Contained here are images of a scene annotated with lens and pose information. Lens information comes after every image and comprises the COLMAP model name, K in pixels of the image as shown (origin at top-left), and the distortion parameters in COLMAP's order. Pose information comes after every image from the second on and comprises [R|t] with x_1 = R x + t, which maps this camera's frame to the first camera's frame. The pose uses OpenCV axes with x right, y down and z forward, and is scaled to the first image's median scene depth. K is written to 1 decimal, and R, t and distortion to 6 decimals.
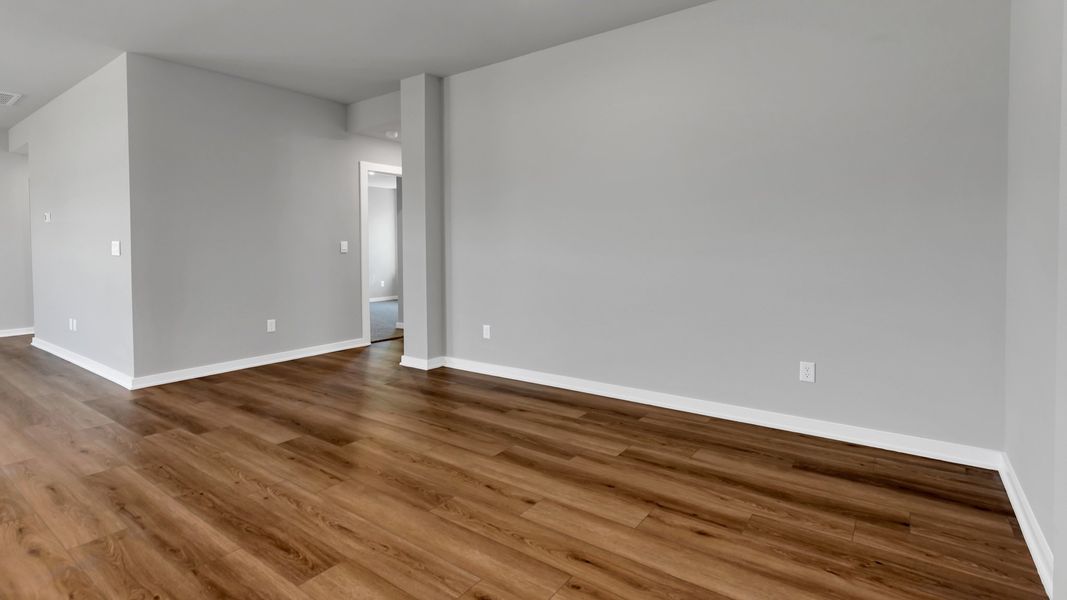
lens RADIAL K [[512.3, 0, 533.5], [0, 512.3, 300.0], [0, 0, 1]] dist [-0.001370, -0.000462]
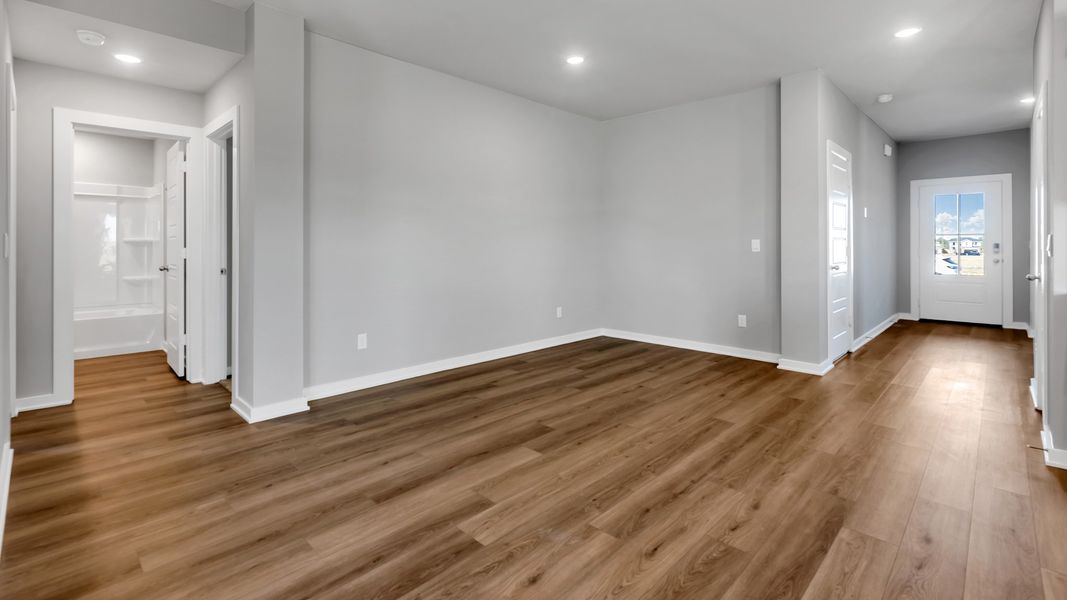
lens RADIAL K [[479.3, 0, 533.5], [0, 479.3, 300.0], [0, 0, 1]] dist [0.000356, -0.000024]
pose [[0.139712, -0.109705, 0.984096, -1.698057], [0.100046, 0.990322, 0.096196, -0.129307], [-0.985125, 0.085015, 0.149336, 1.046737]]
